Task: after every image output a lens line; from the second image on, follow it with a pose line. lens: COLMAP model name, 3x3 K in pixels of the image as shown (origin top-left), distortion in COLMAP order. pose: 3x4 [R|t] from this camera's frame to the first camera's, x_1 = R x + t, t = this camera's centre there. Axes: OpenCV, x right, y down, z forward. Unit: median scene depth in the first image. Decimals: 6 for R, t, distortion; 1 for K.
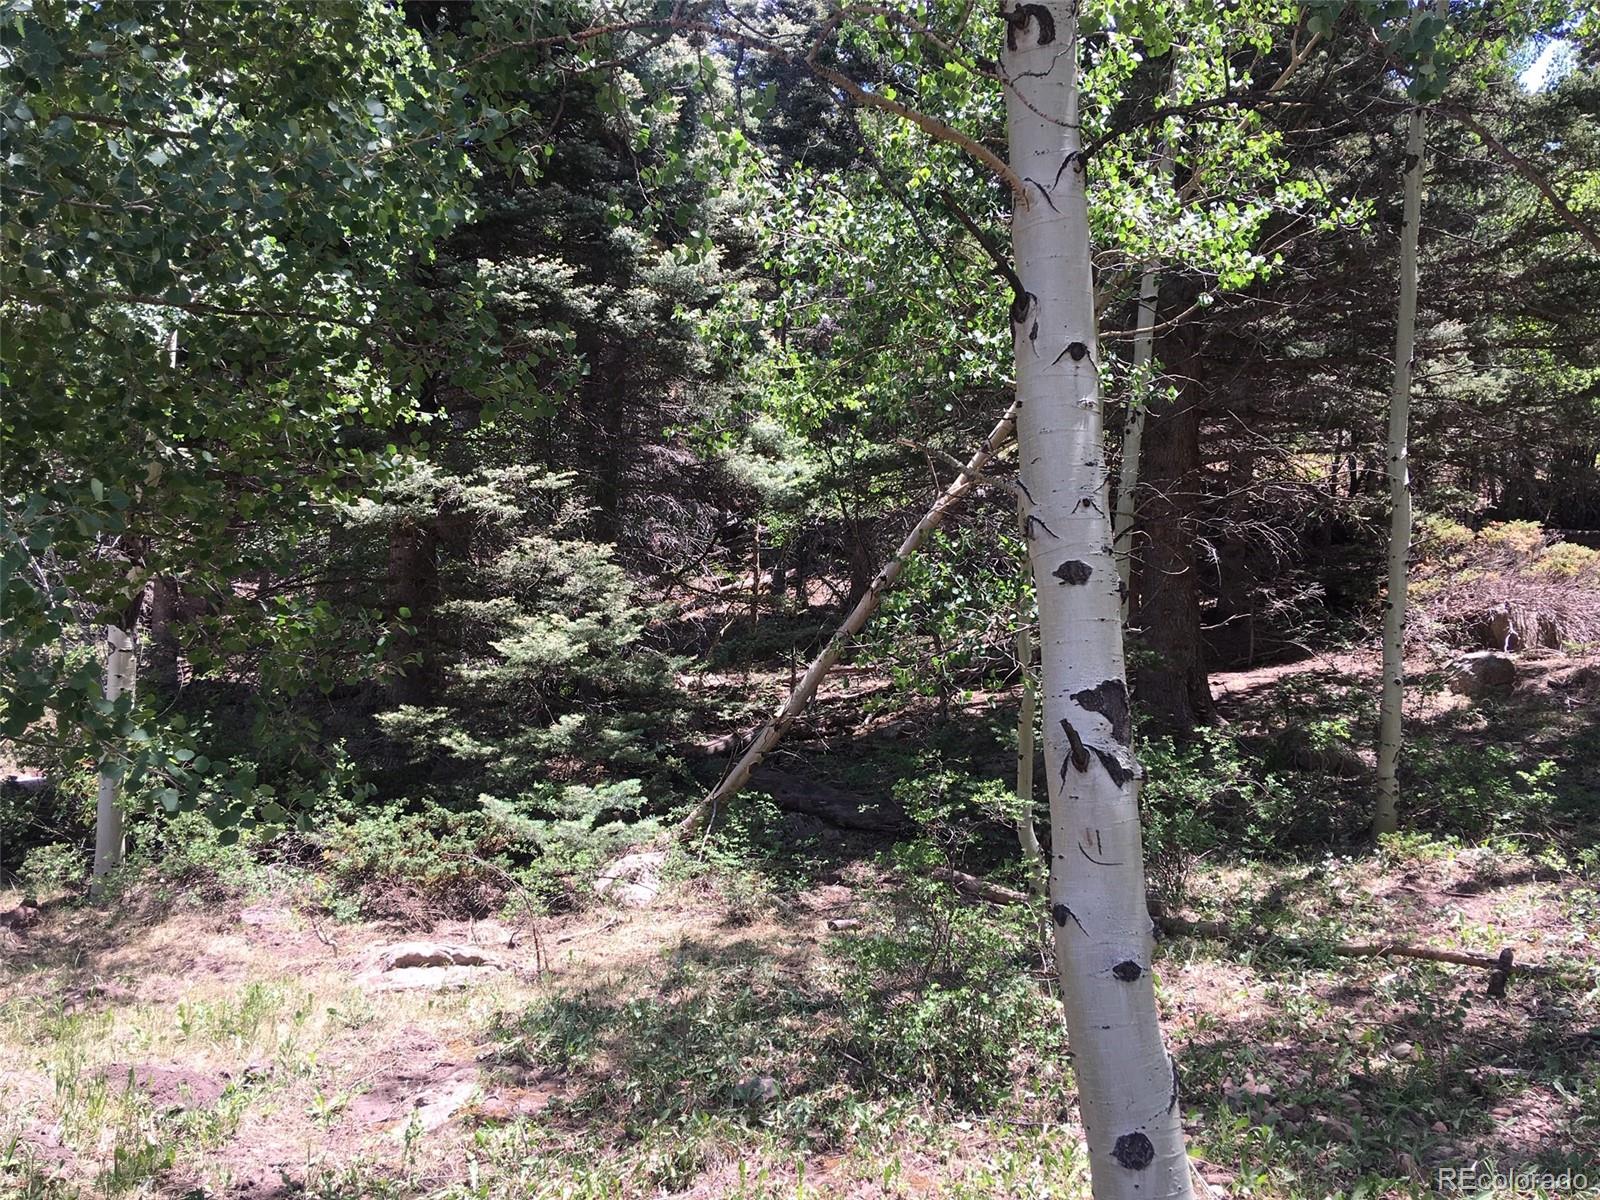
lens RADIAL K [[1331.5, 0, 802.0], [0, 1331.5, 591.4], [0, 0, 1]] dist [0.099248, -0.134103]
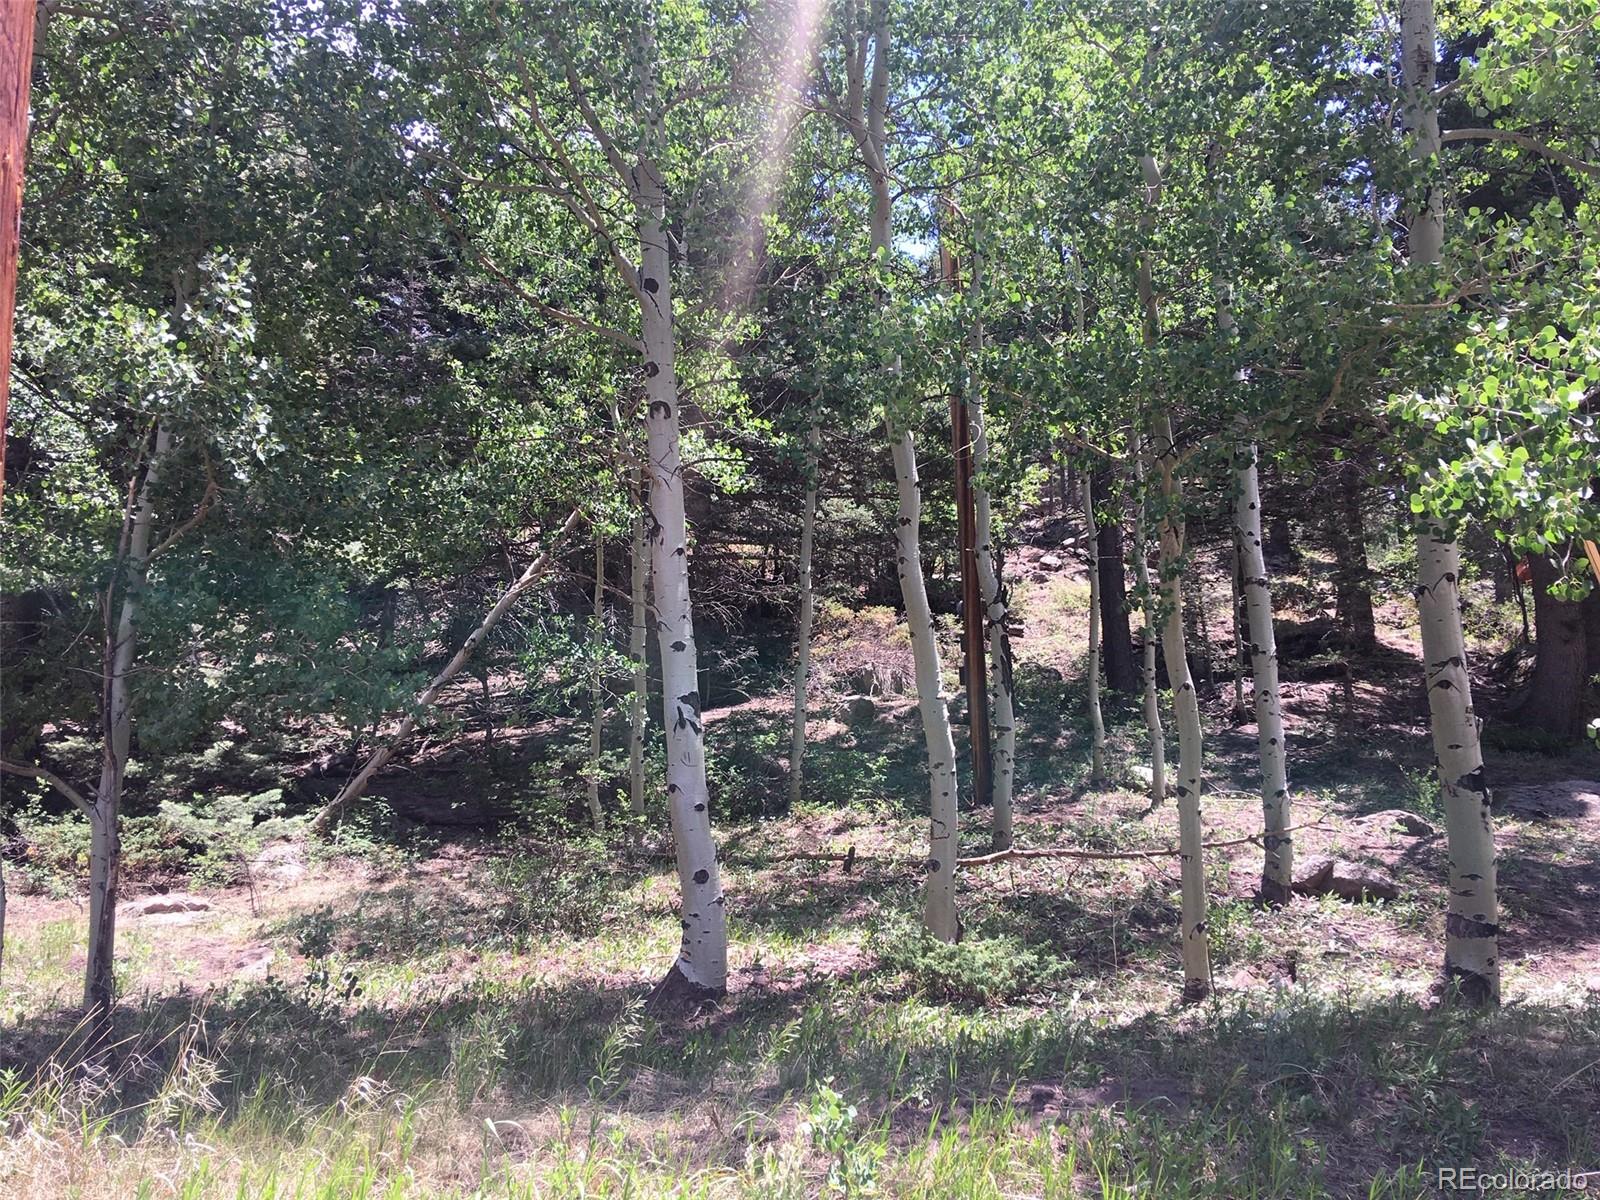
lens RADIAL K [[1331.5, 0, 802.0], [0, 1331.5, 591.4], [0, 0, 1]] dist [0.099248, -0.134103]
pose [[0.916569, 0.033064, 0.398507, -0.180686], [-0.016173, 0.998825, -0.045674, -0.002223], [-0.399549, 0.035418, 0.916027, -0.419103]]
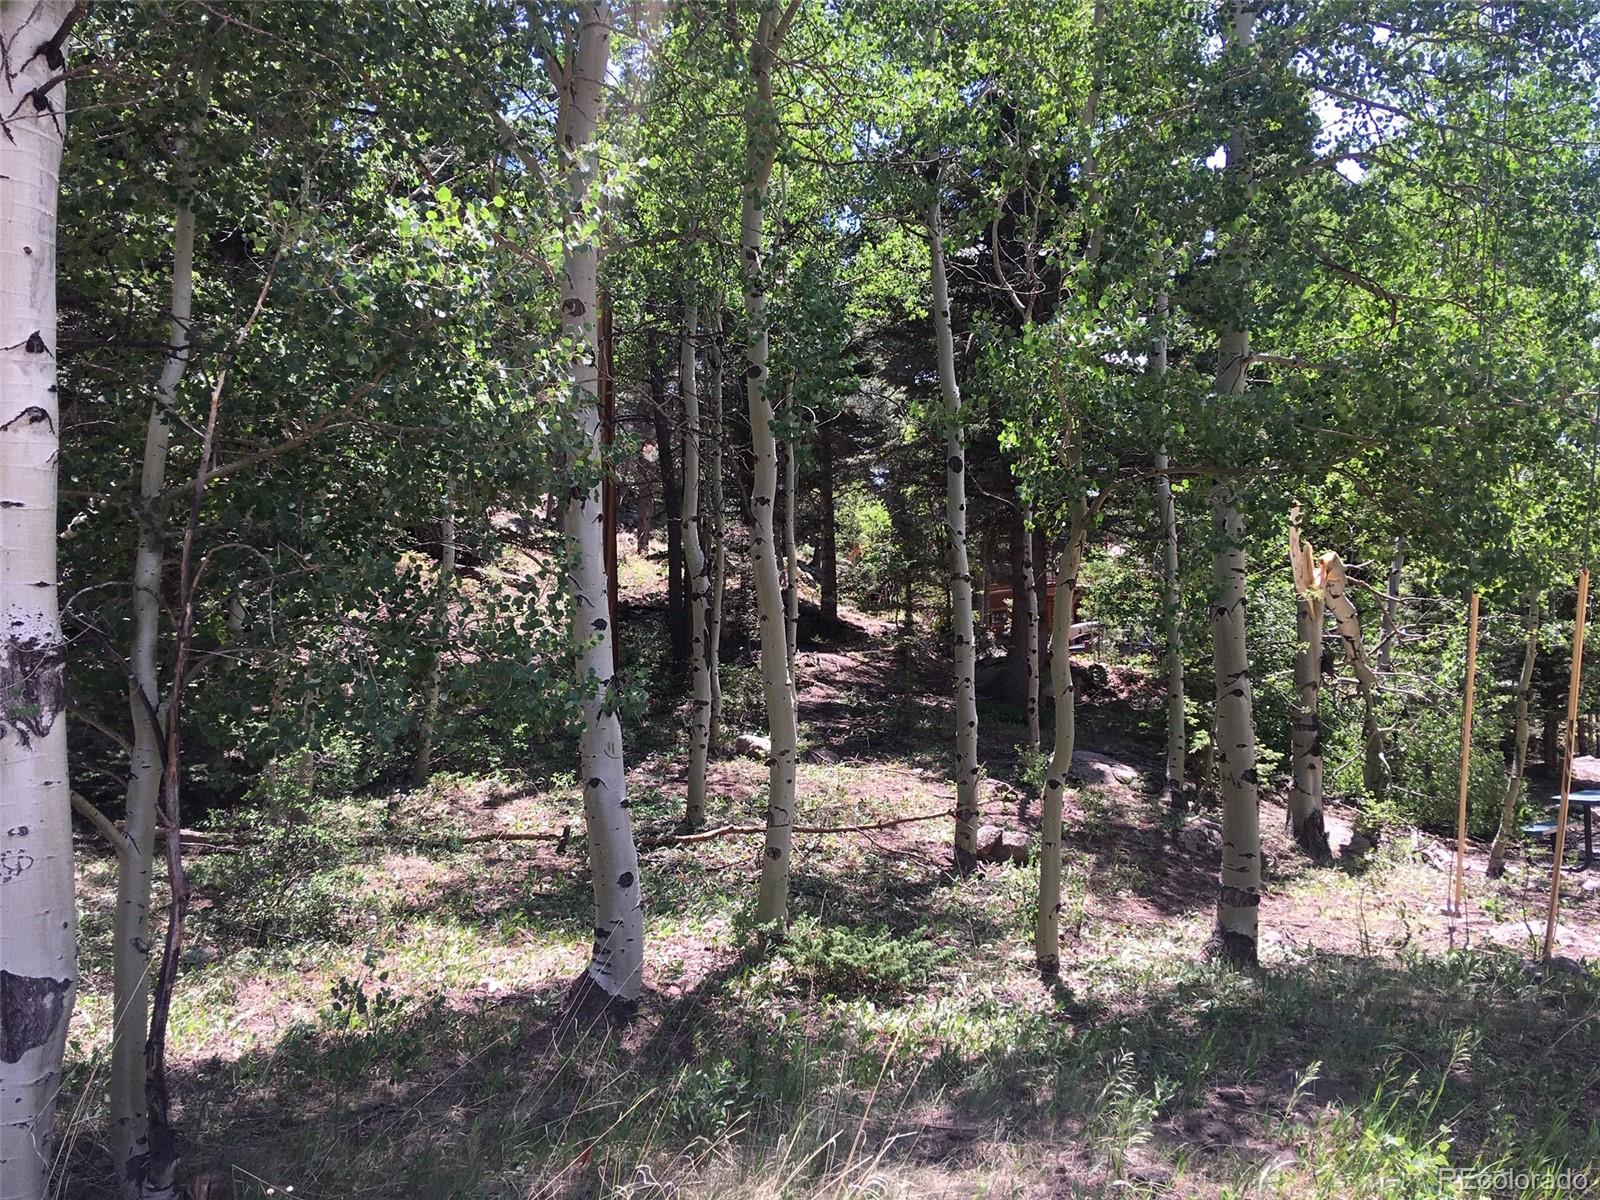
lens RADIAL K [[1331.5, 0, 802.0], [0, 1331.5, 591.4], [0, 0, 1]] dist [0.099248, -0.134103]
pose [[0.614578, 0.068385, 0.785887, -0.424267], [-0.077702, 0.996639, -0.025960, -0.011968], [-0.785020, -0.045110, 0.617825, -0.187215]]
